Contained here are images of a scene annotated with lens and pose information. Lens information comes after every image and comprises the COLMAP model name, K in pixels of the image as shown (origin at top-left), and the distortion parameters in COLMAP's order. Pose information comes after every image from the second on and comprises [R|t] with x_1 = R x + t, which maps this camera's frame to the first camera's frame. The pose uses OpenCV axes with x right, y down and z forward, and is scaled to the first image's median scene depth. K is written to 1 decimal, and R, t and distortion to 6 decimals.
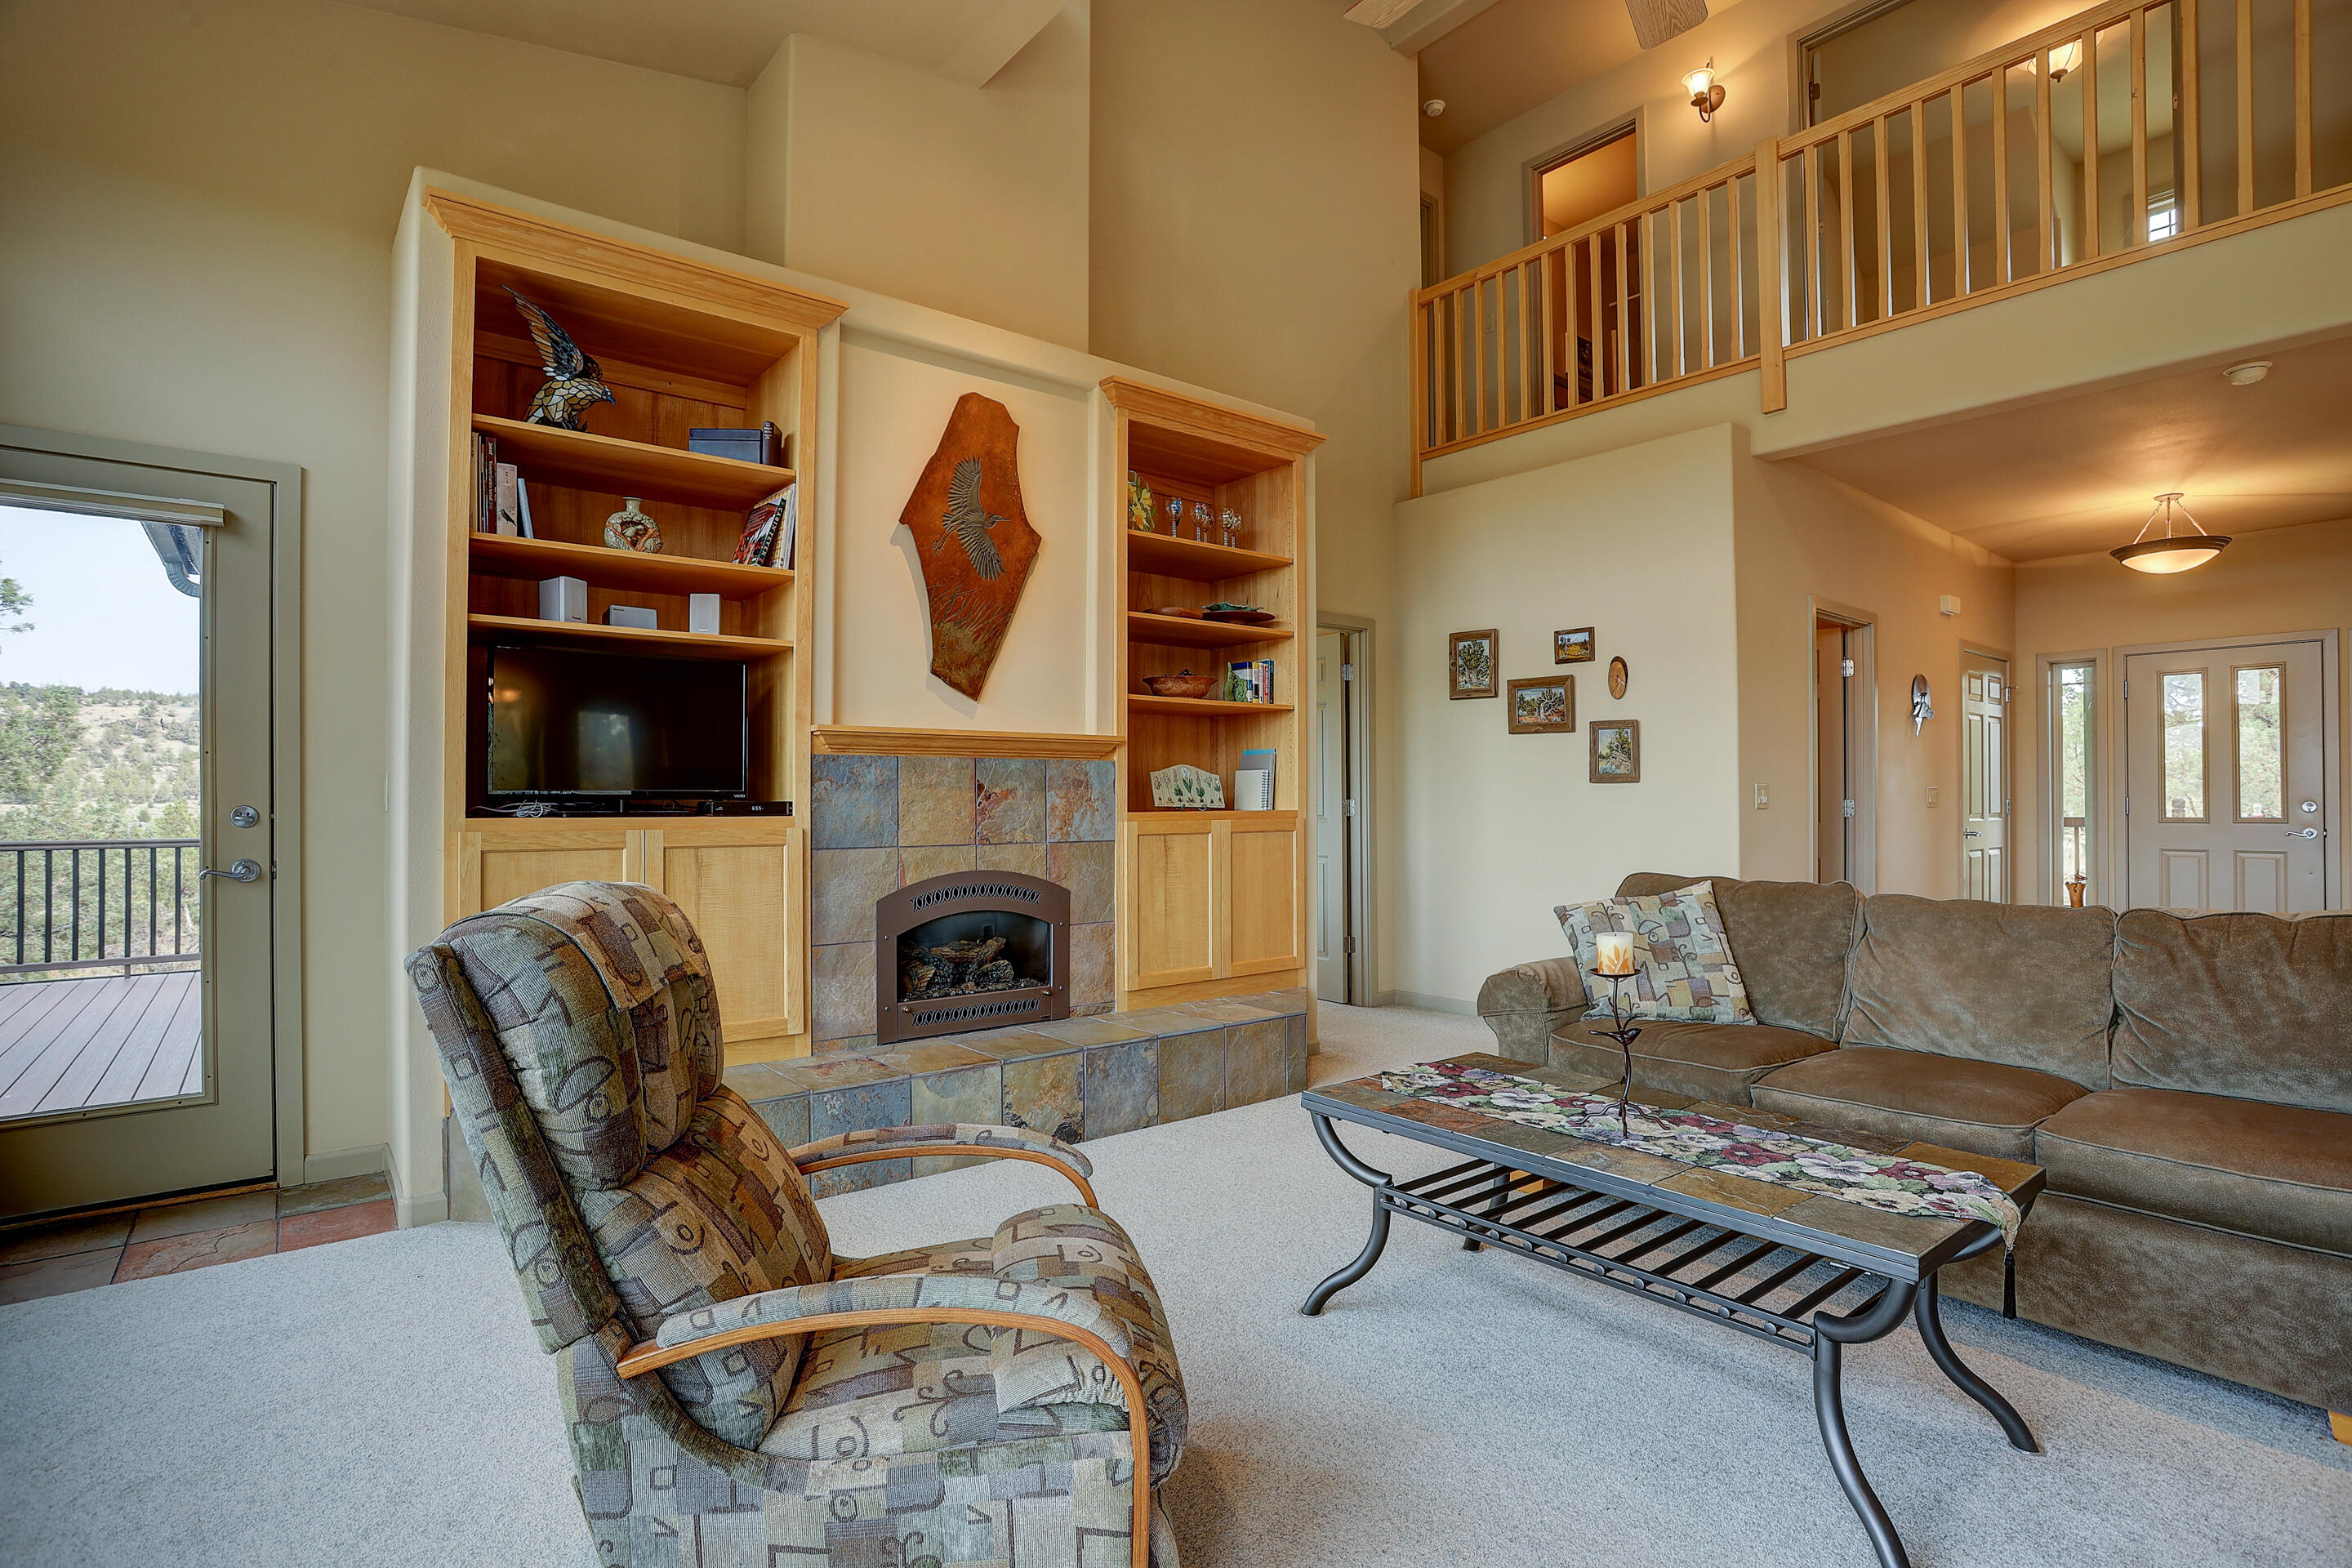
lens RADIAL K [[1145.8, 0, 1194.7], [0, 1145.8, 793.3], [0, 0, 1]] dist [-0.077757, 0.033876]
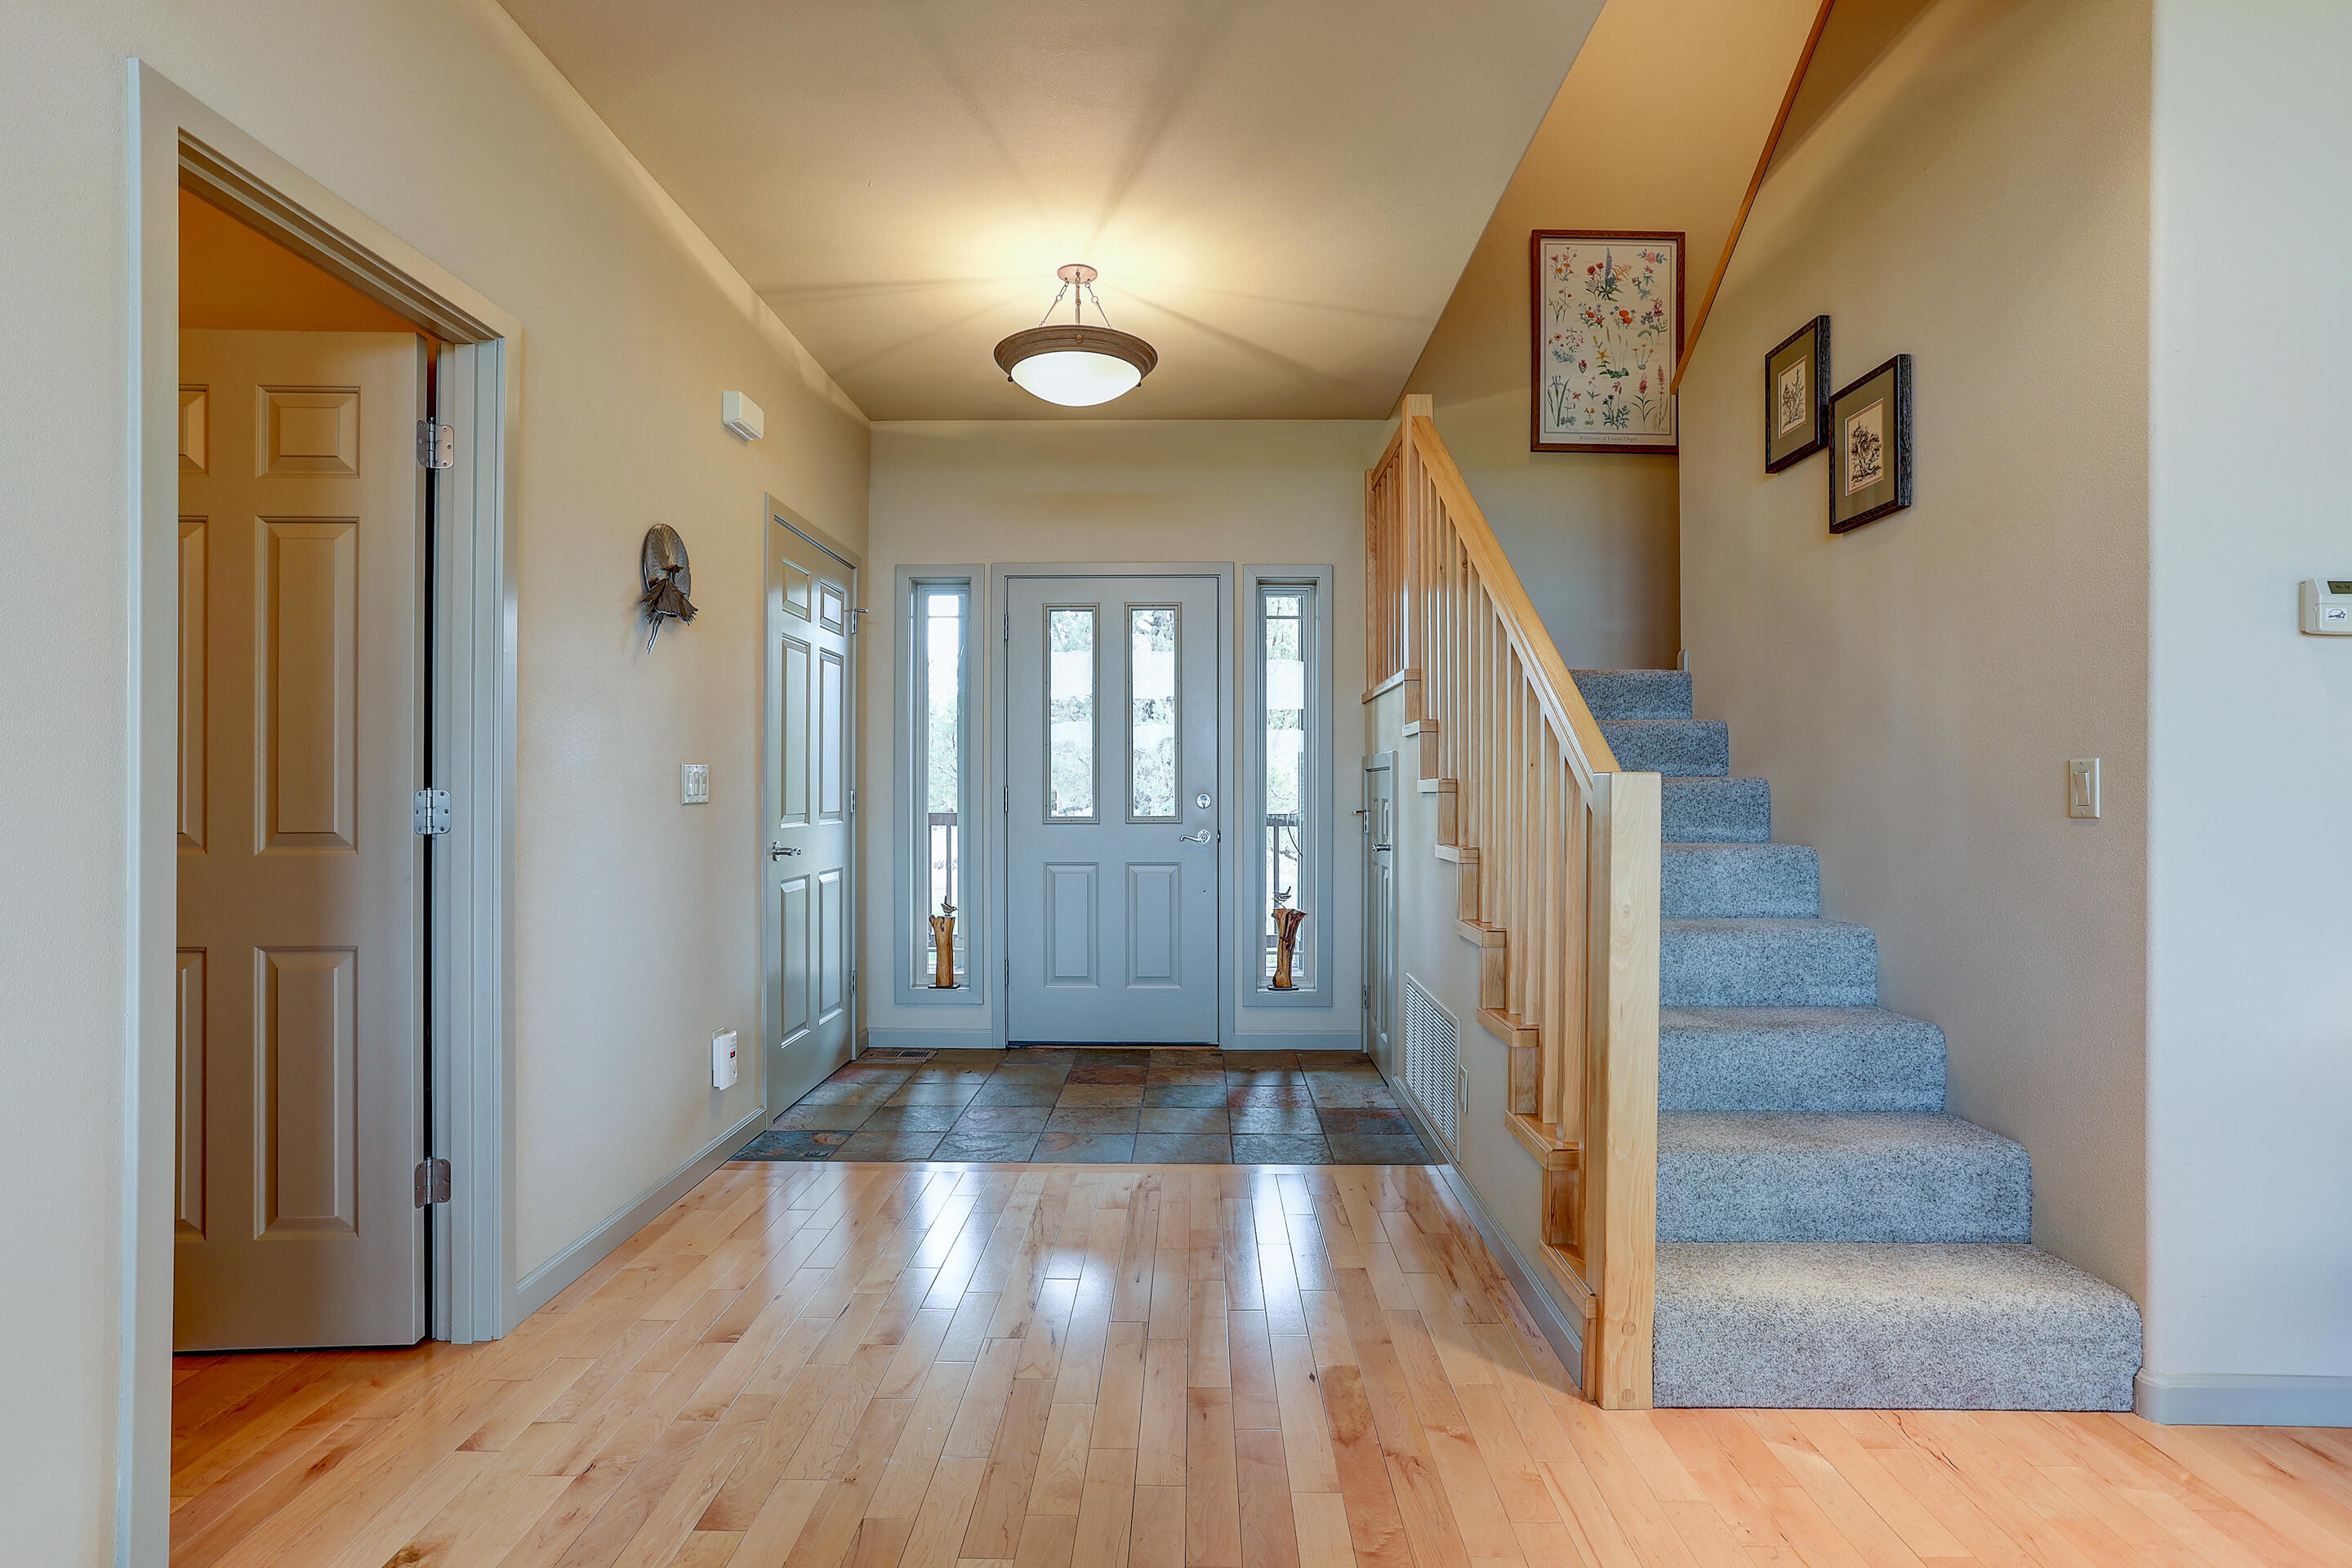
lens RADIAL K [[1137.4, 0, 1185.9], [0, 1137.4, 778.6], [0, 0, 1]] dist [-0.056794, 0.035028]
pose [[0.644286, 0.008275, 0.764740, 0.686354], [-0.006131, 0.999965, -0.005655, 0.003597], [-0.764760, -0.001046, 0.644314, 0.835322]]
